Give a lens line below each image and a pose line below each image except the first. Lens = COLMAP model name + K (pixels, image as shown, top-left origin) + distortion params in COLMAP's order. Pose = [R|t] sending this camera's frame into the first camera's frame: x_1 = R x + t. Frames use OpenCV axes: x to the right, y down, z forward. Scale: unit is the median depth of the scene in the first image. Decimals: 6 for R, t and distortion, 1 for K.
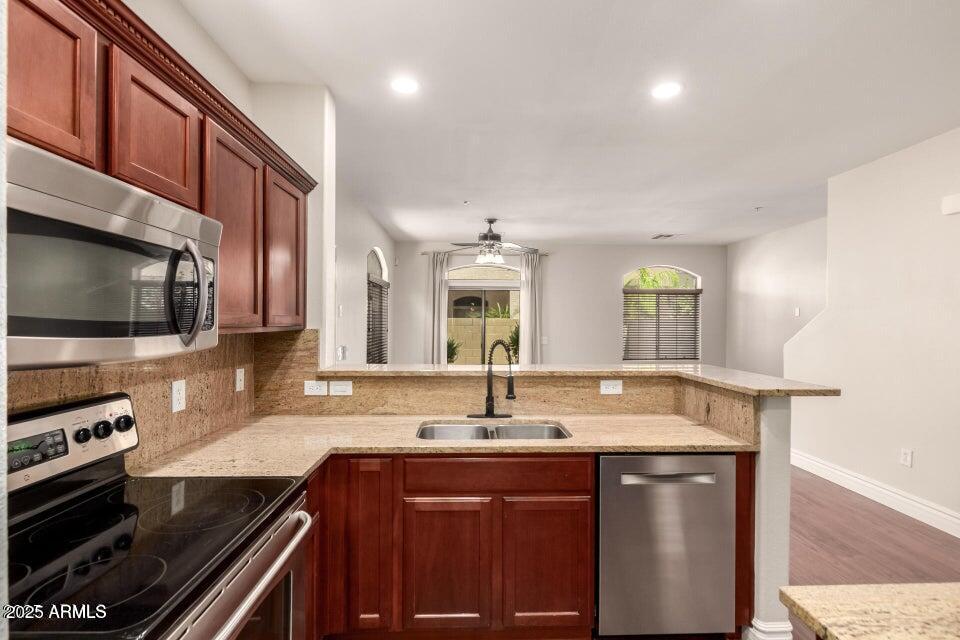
lens RADIAL K [[444.6, 0, 477.4], [0, 444.6, 320.9], [0, 0, 1]] dist [0.002064, -0.000886]
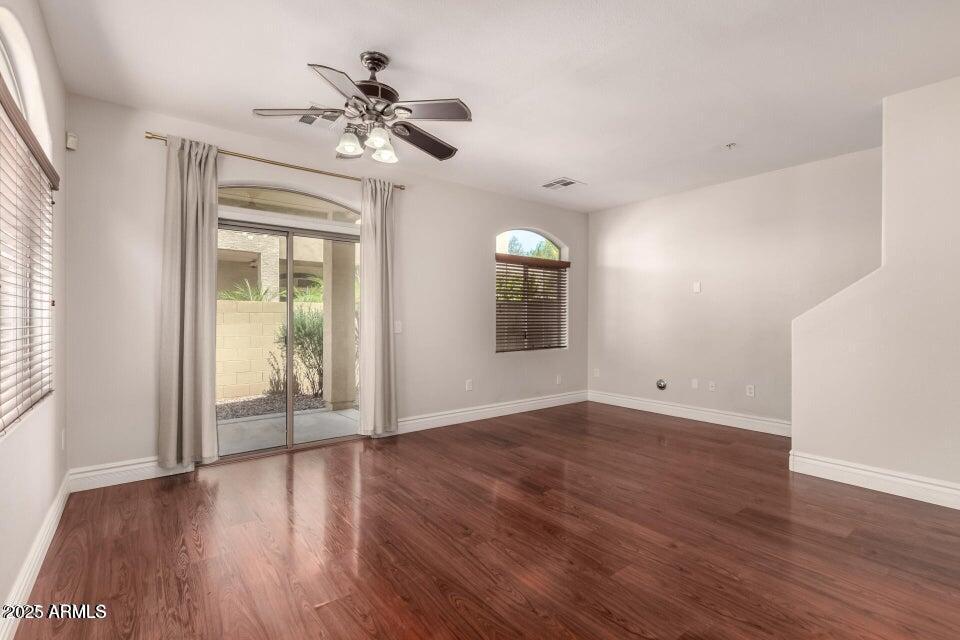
lens RADIAL K [[444.6, 0, 485.1], [0, 444.6, 316.2], [0, 0, 1]] dist [0.002064, -0.000886]
pose [[0.805335, -0.003309, 0.592810, -0.118326], [0.000848, 0.999990, 0.004429, 0.027453], [-0.592819, -0.003065, 0.805330, 0.446003]]
